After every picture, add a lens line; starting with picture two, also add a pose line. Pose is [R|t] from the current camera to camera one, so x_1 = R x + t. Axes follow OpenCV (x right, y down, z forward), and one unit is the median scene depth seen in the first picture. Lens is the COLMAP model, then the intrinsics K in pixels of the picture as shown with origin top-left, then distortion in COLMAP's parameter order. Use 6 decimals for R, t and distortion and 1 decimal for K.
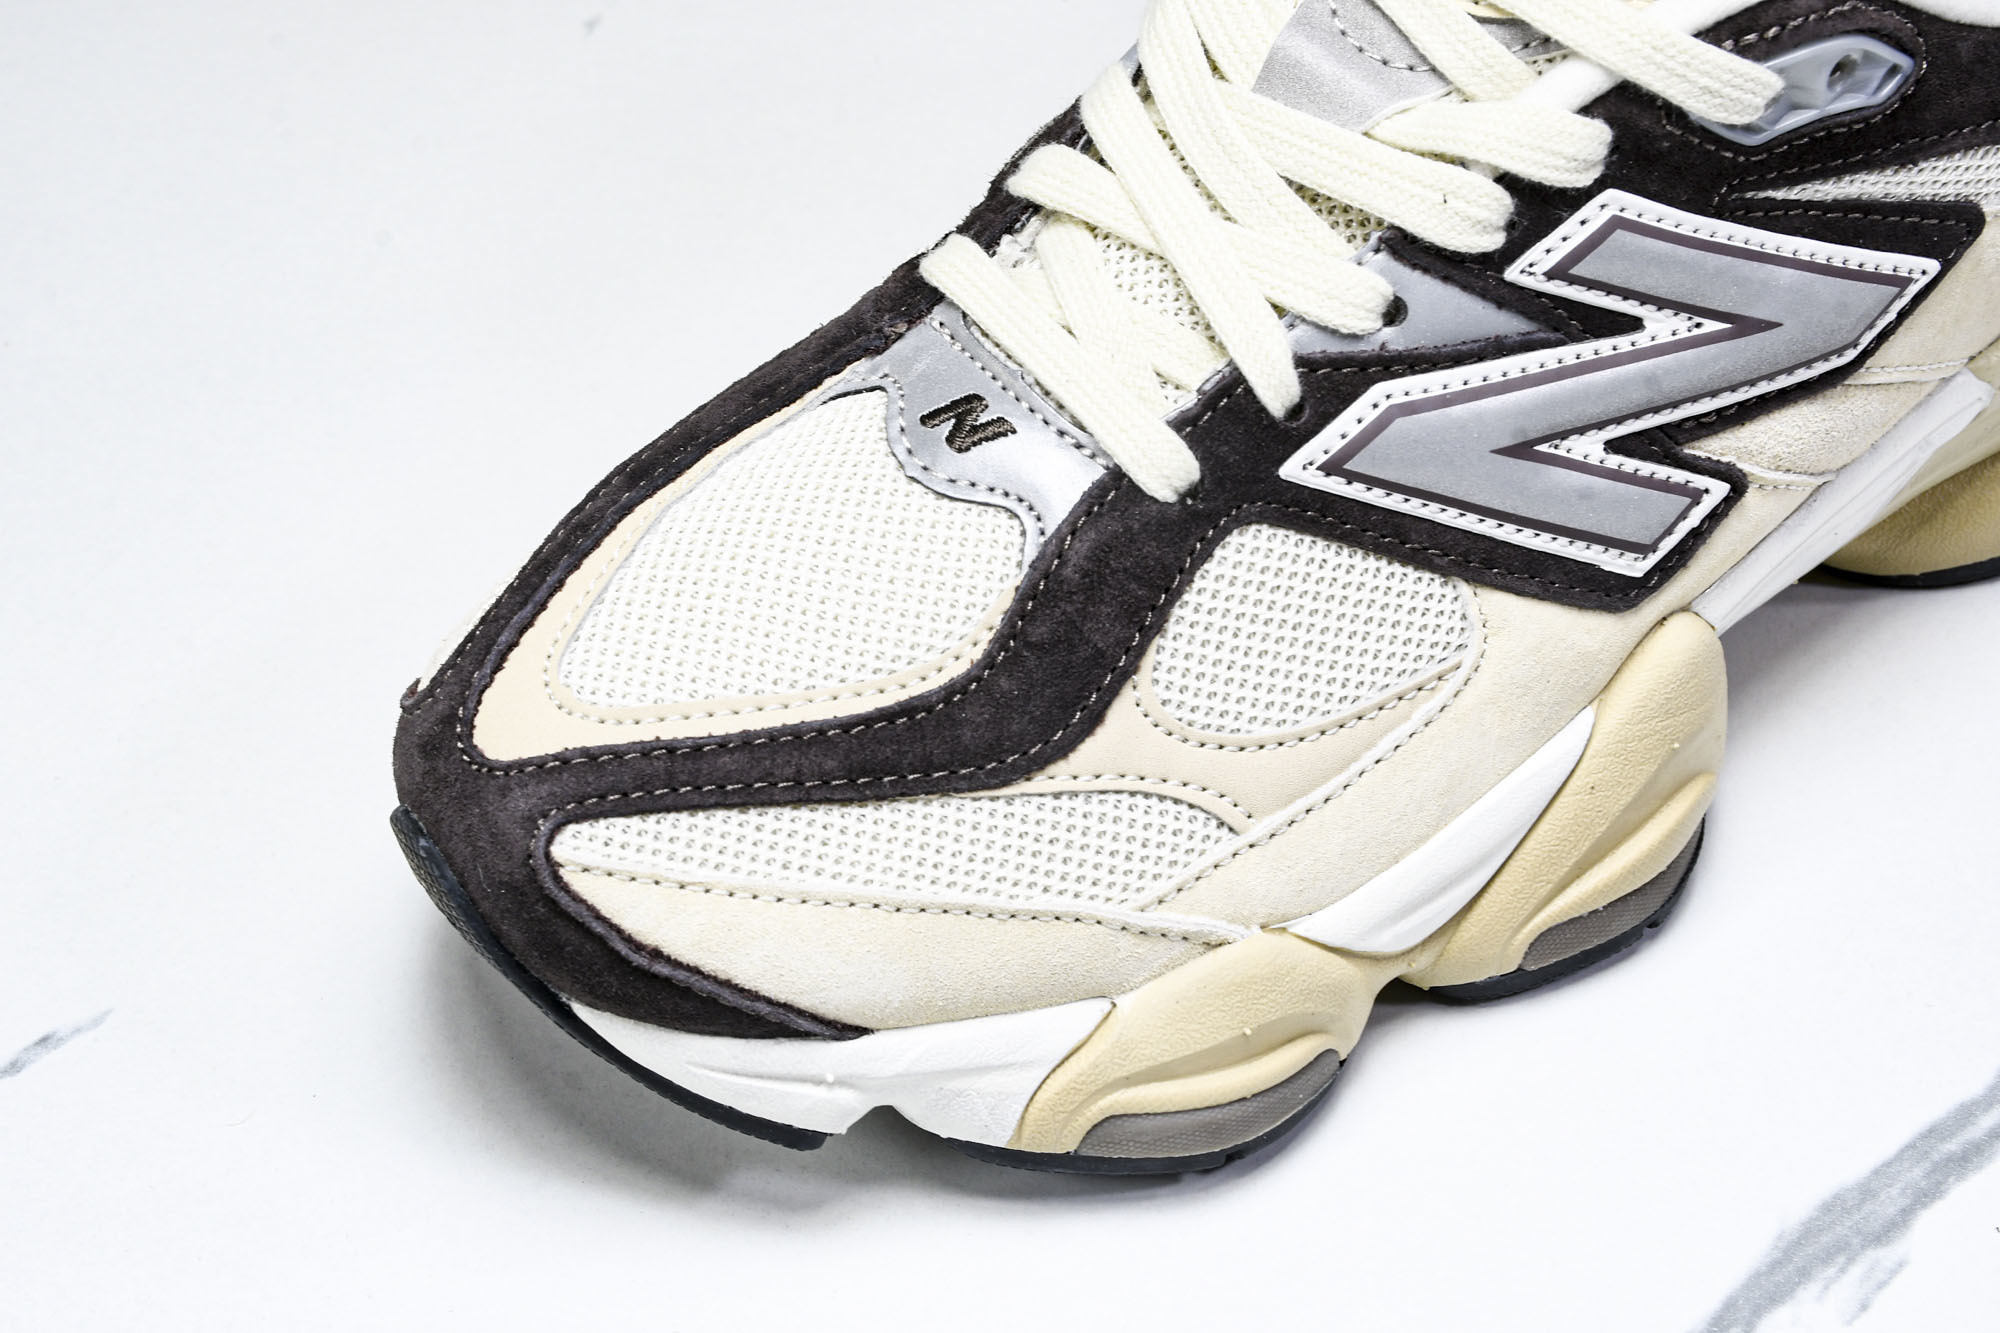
lens RADIAL K [[4252.6, 0, 994.1], [0, 4252.6, 695.7], [0, 0, 1]] dist [0.333368, 0.414537]
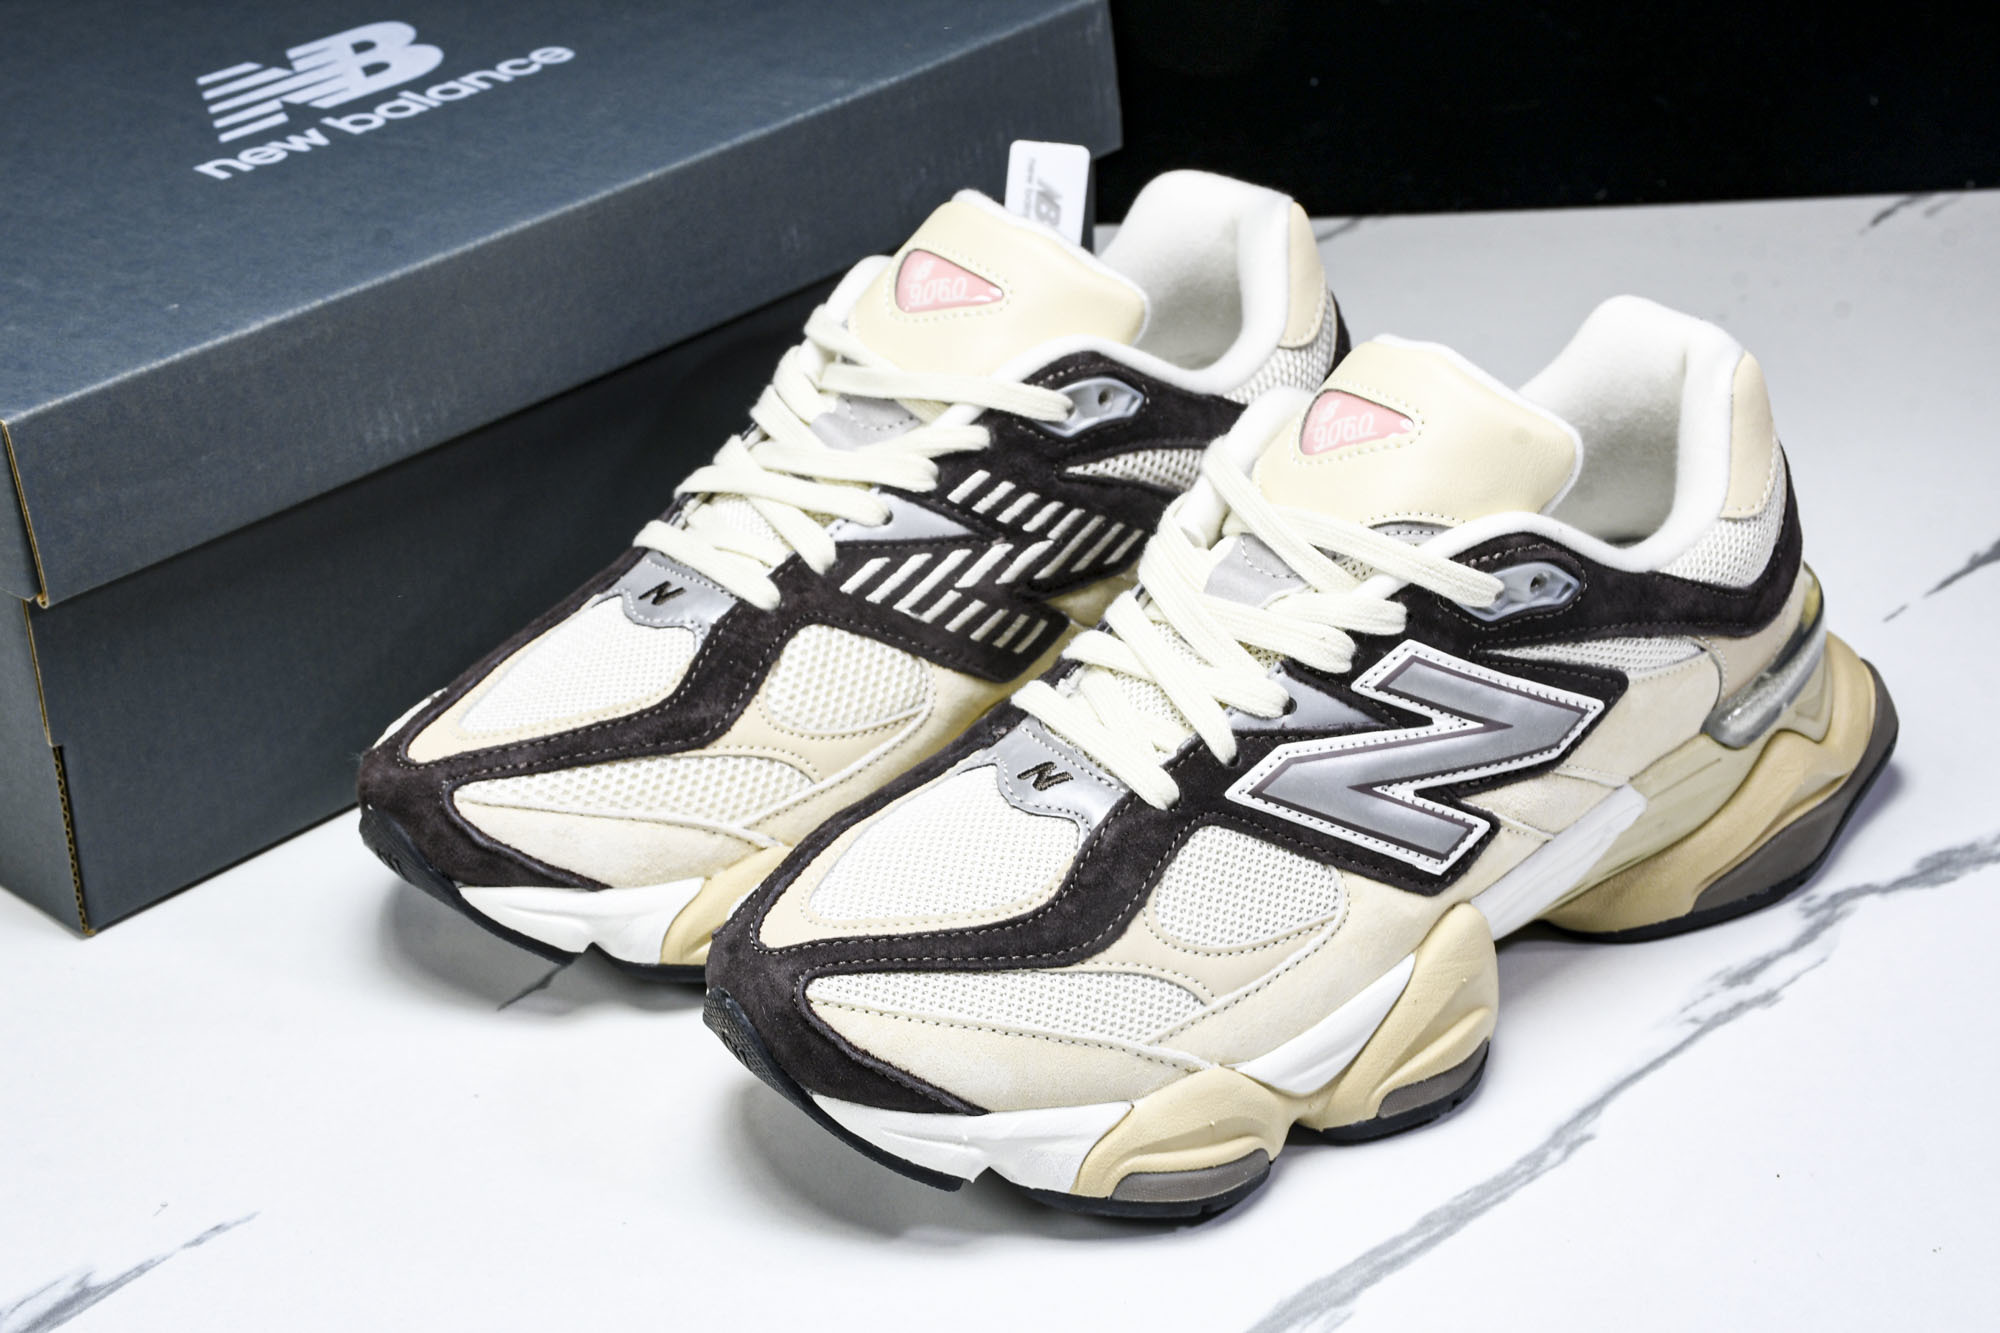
lens RADIAL K [[3705.1, 0, 990.1], [0, 3705.1, 647.1], [0, 0, 1]] dist [0.253571, 0.184099]
pose [[0.999999, -0.000813, 0.000736, -0.029218], [0.000982, 0.962636, -0.270796, 0.294768], [-0.000489, 0.270797, 0.962636, -0.459764]]
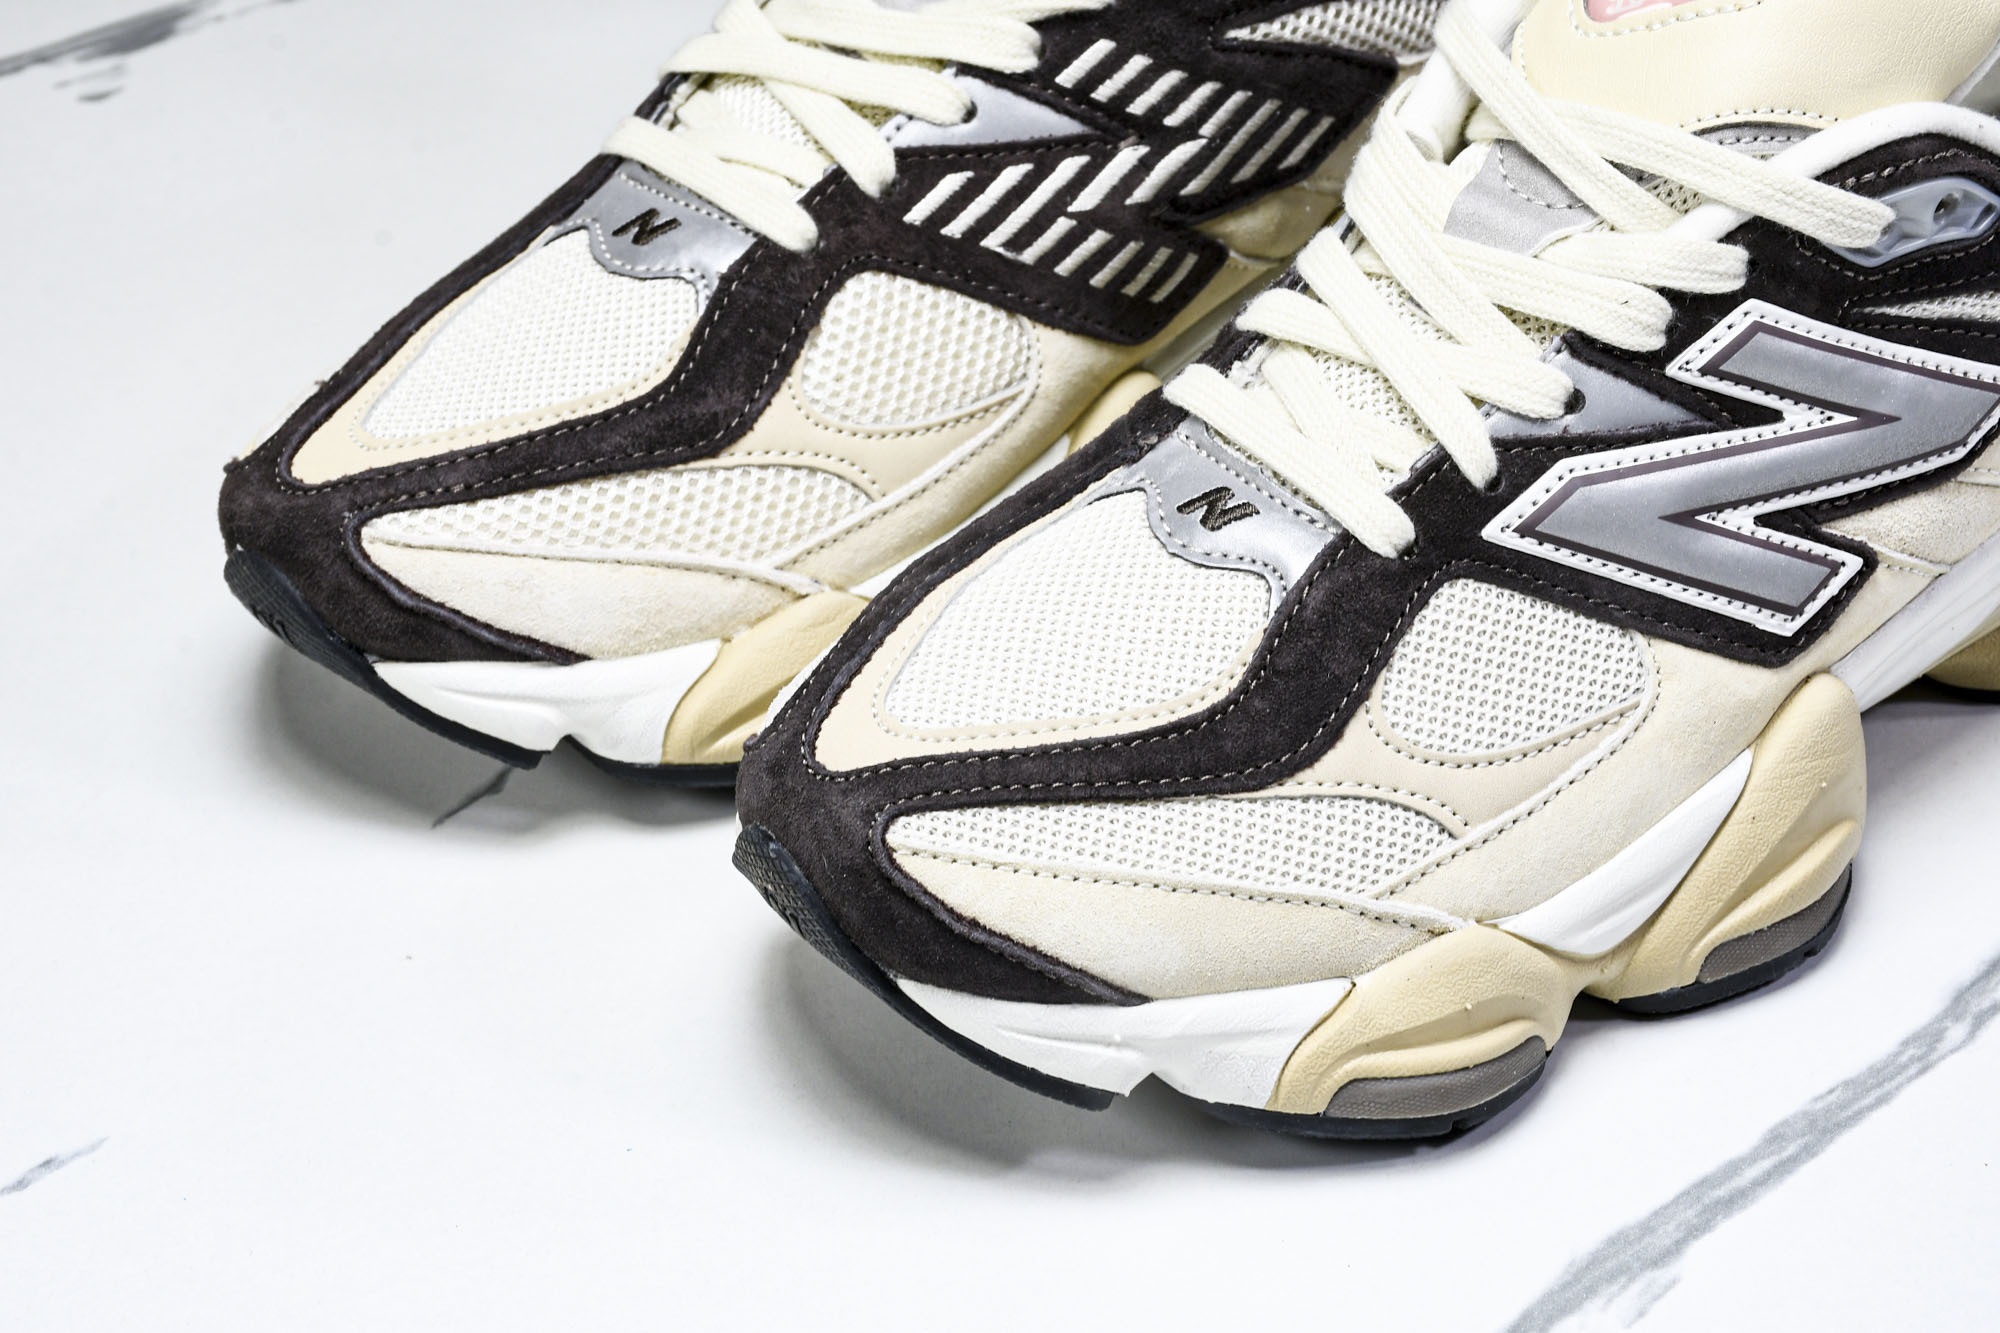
lens RADIAL K [[4765.4, 0, 1000.0], [0, 4765.4, 666.5], [0, 0, 1]] dist [0.439646, 0.923809]
pose [[0.999862, -0.016579, 0.001012, -0.069308], [0.016531, 0.987376, -0.157529, 0.191637], [0.001613, 0.157524, 0.987514, -0.315181]]
